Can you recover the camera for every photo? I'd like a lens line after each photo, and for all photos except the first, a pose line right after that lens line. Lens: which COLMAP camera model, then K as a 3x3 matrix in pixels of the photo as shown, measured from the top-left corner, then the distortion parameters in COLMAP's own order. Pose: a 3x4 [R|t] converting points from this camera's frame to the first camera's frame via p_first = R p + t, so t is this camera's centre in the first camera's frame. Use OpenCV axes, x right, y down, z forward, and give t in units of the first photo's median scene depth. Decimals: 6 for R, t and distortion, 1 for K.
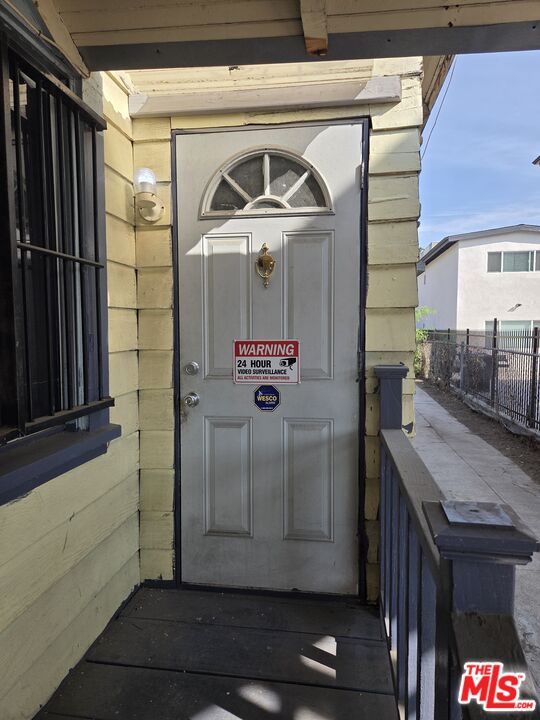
lens RADIAL K [[476.9, 0, 270.0], [0, 476.9, 360.0], [0, 0, 1]] dist [0.000701, -0.001321]
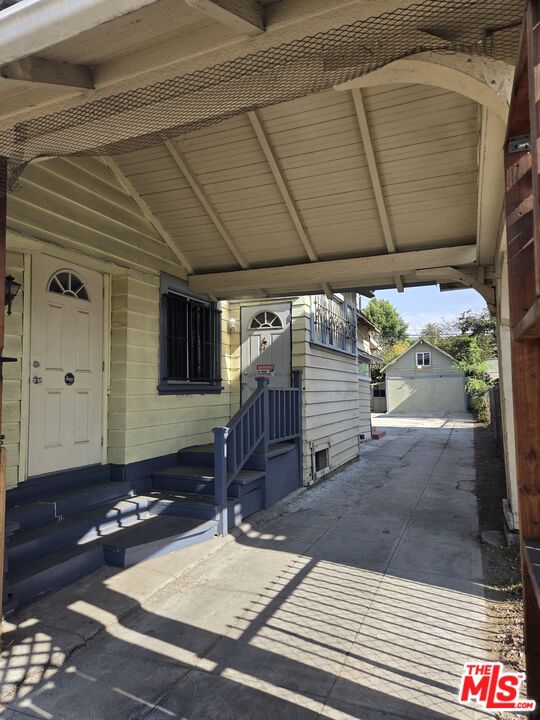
lens RADIAL K [[476.9, 0, 270.0], [0, 476.9, 360.0], [0, 0, 1]] dist [0.000701, -0.001321]
pose [[0.969955, -0.022673, -0.242228, 0.885850], [-0.008947, 0.991650, -0.128648, 0.379489], [0.243122, 0.126950, 0.961652, -2.375191]]
